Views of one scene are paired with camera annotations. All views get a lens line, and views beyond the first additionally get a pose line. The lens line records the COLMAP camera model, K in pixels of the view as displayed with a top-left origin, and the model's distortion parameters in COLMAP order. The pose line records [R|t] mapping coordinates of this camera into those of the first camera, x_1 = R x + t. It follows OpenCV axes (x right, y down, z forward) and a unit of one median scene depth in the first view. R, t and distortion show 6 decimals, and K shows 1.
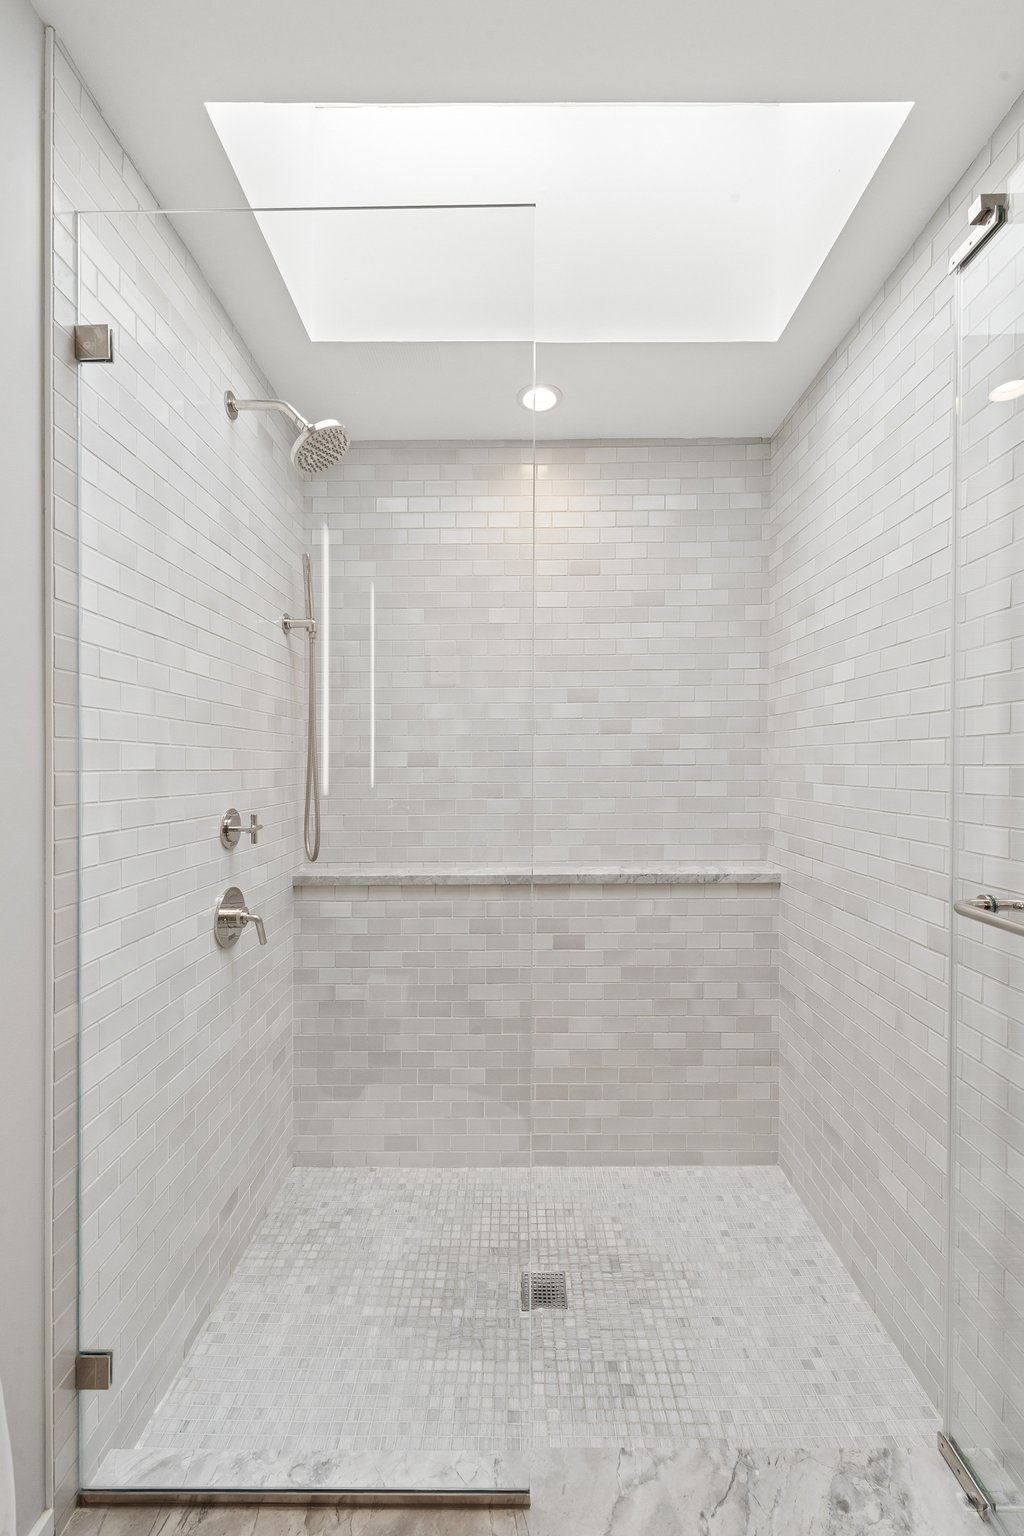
lens RADIAL K [[619.6, 0, 511.9], [0, 619.6, 746.9], [0, 0, 1]] dist [0.008976, -0.000025]
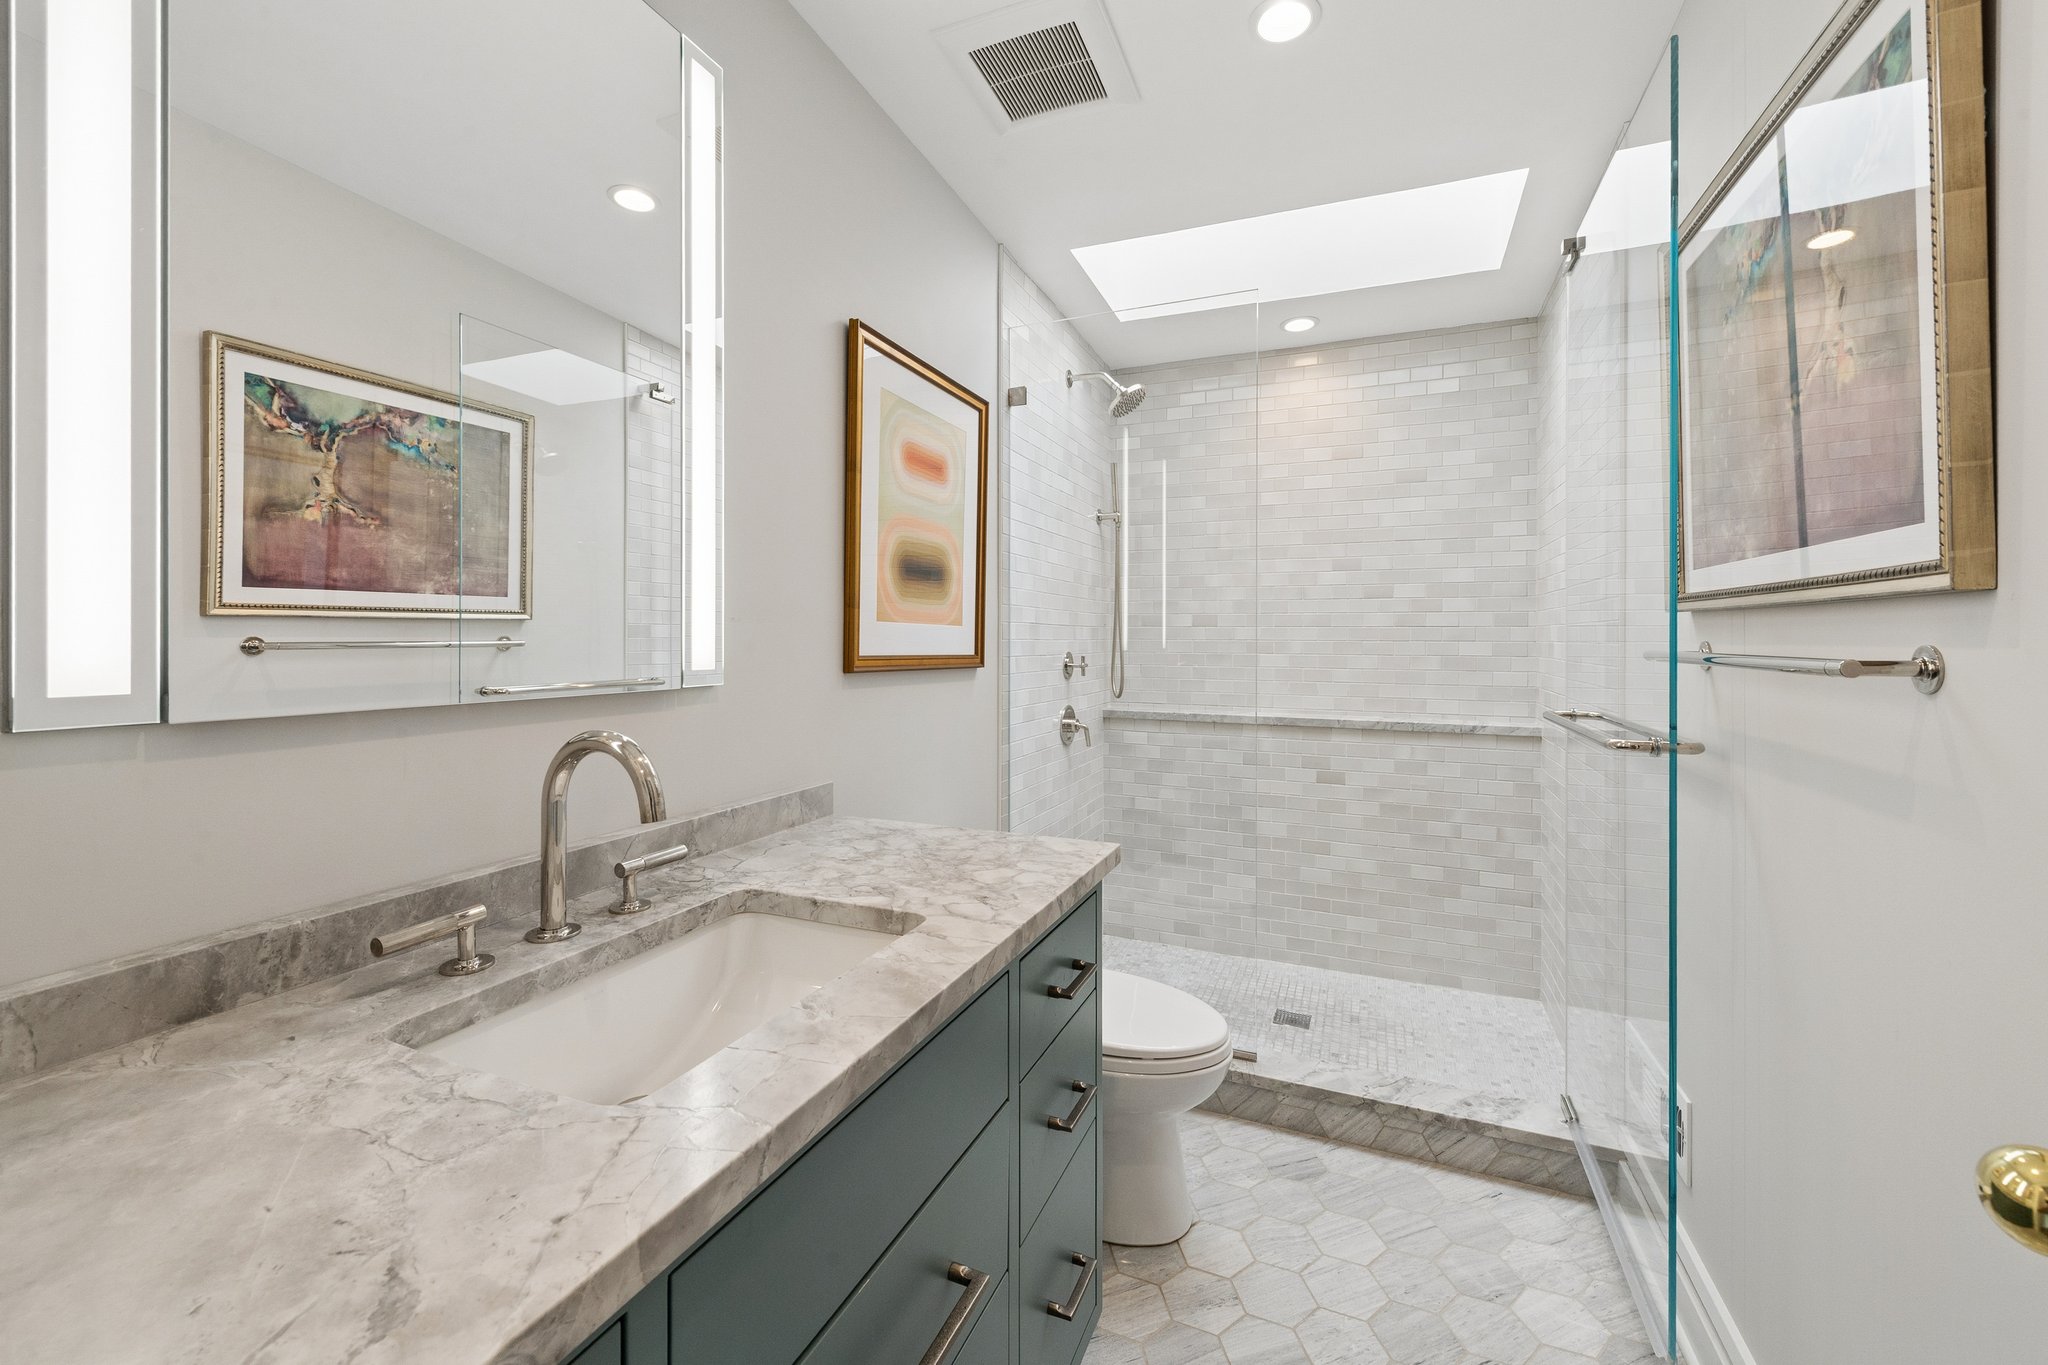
lens RADIAL K [[826.2, 0, 1026.6], [0, 826.2, 607.1], [0, 0, 1]] dist [0.008976, -0.000025]
pose [[0.925367, -0.001791, -0.379069, 0.152904], [-0.000081, 0.999988, -0.004923, 0.002417], [0.379073, 0.004587, 0.925355, -0.655262]]
